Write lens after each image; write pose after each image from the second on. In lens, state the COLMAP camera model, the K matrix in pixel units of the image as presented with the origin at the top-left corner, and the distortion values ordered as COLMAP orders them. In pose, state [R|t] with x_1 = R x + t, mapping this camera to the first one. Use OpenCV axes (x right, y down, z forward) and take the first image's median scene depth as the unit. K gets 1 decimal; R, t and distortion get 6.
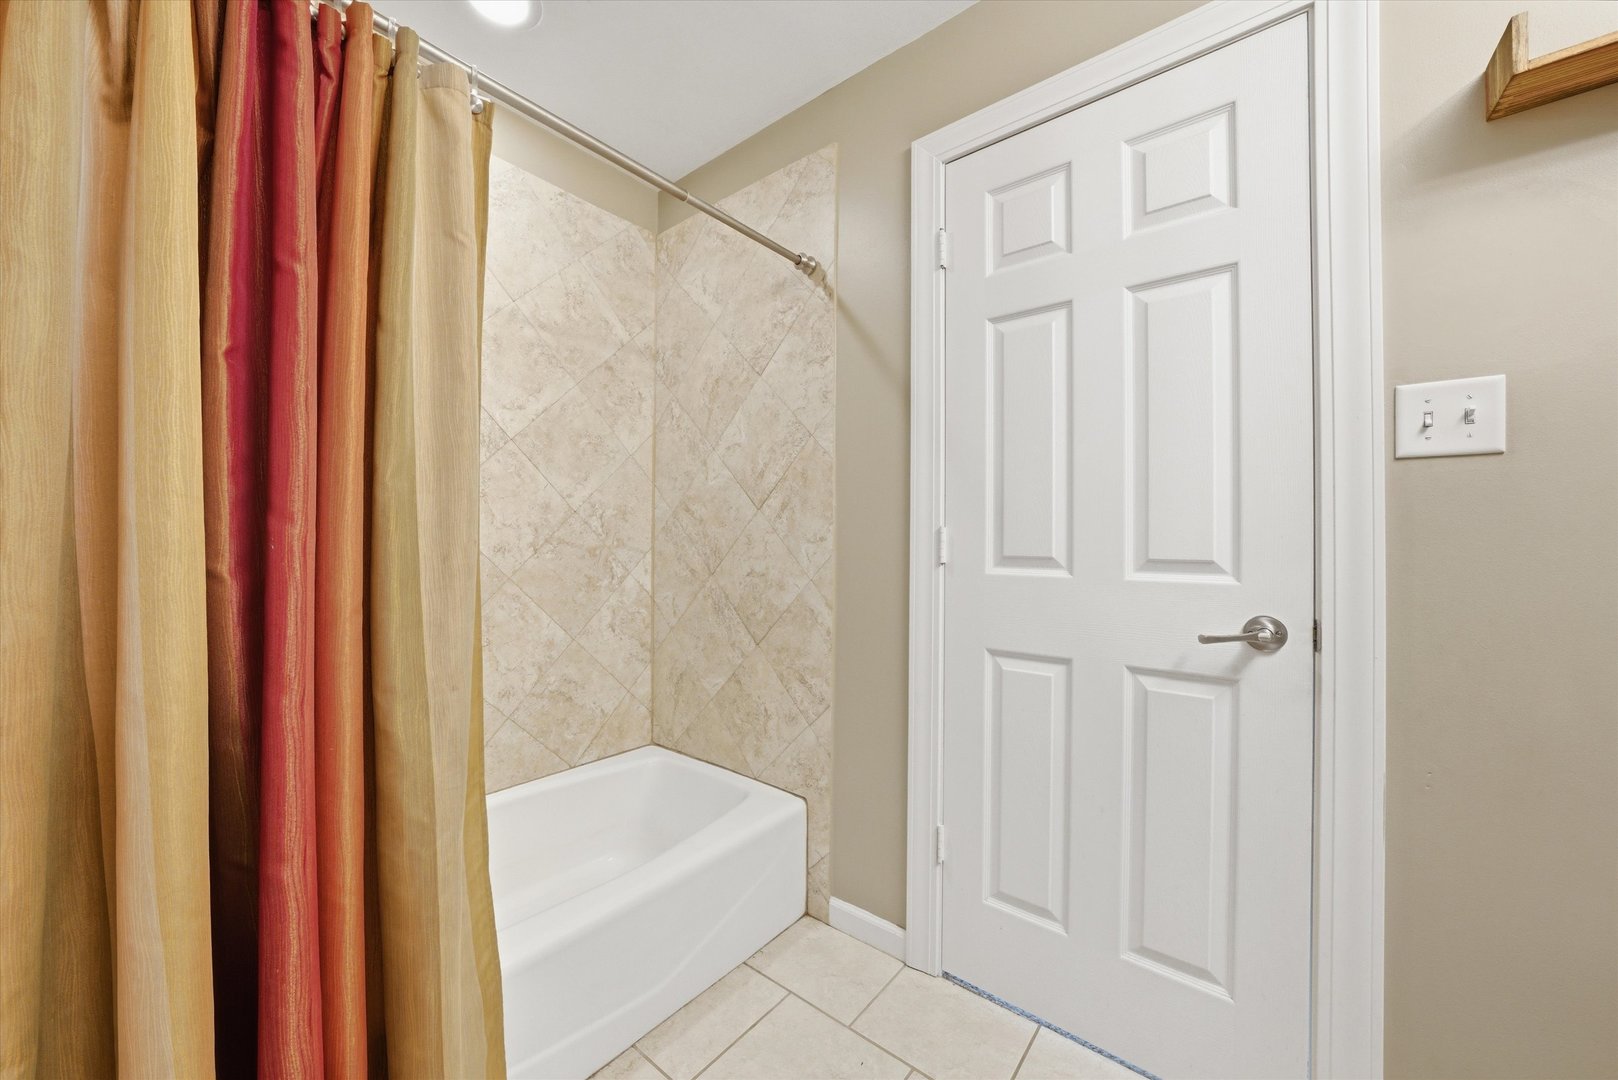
lens RADIAL K [[607.0, 0, 806.5], [0, 607.0, 536.5], [0, 0, 1]] dist [-0.001616, 0.000126]
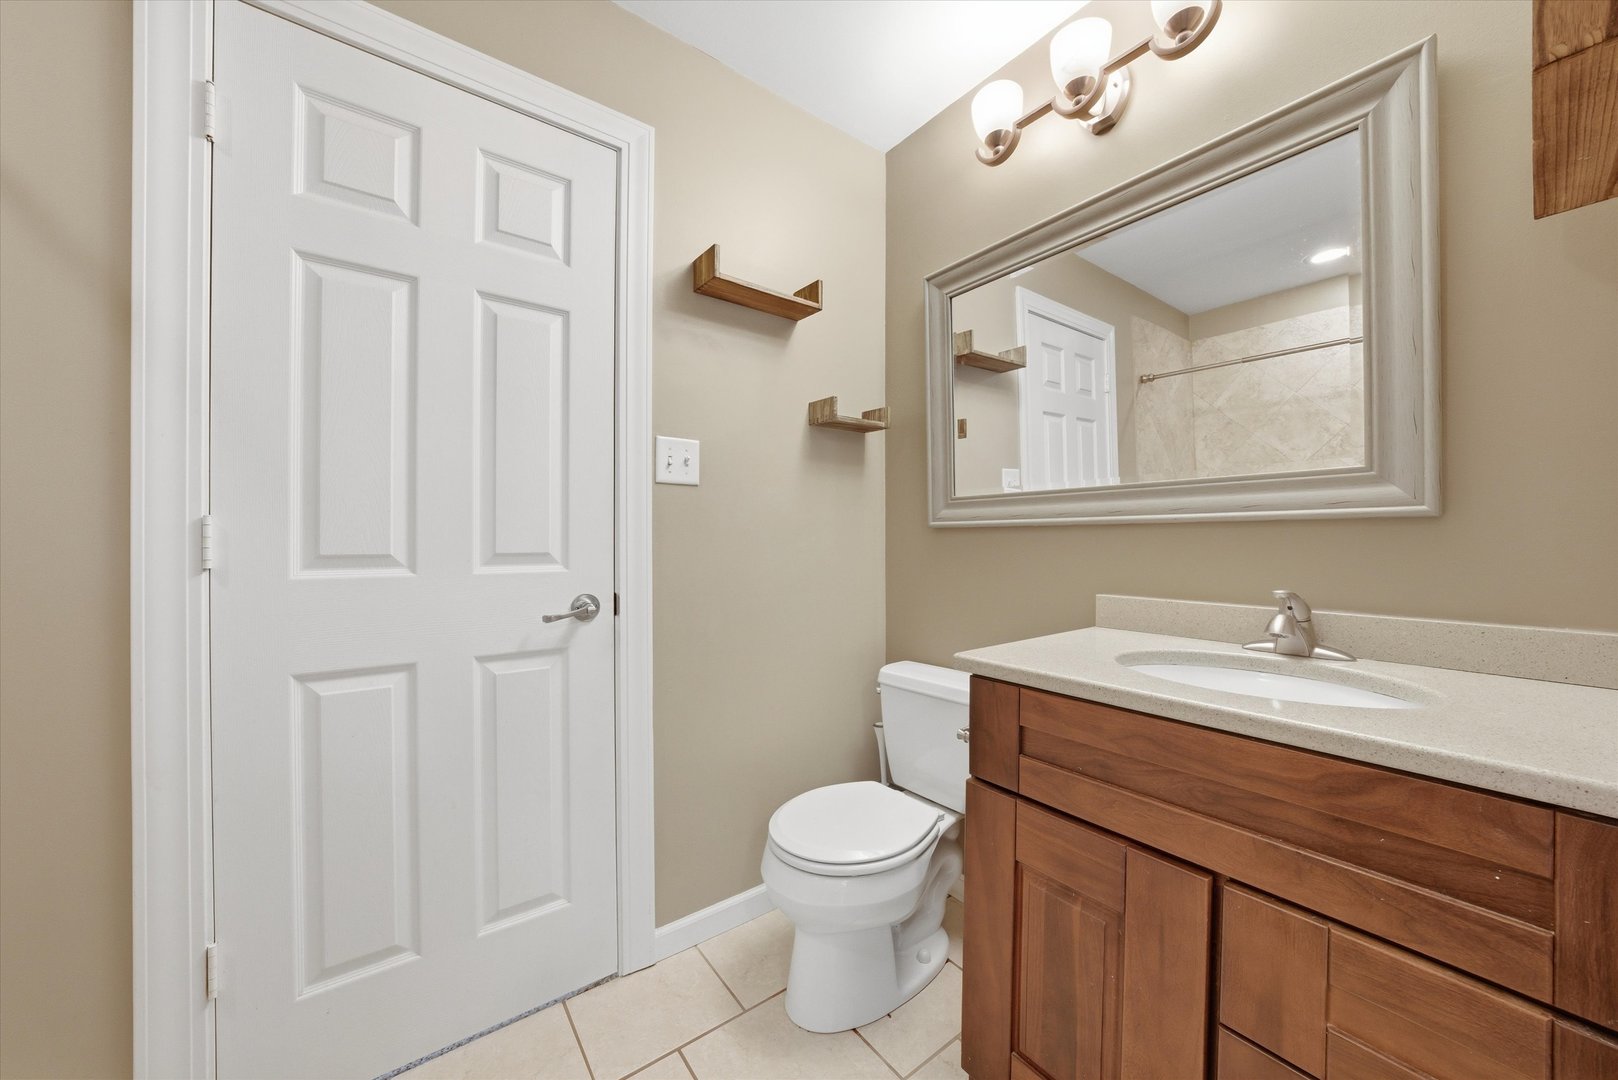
lens RADIAL K [[562.1, 0, 803.7], [0, 562.1, 539.2], [0, 0, 1]] dist [0.000220, -0.000043]
pose [[0.273660, -0.007502, 0.961797, -0.247663], [-0.006600, 0.999931, 0.009678, -0.000936], [-0.961804, -0.008996, 0.273592, 0.201909]]
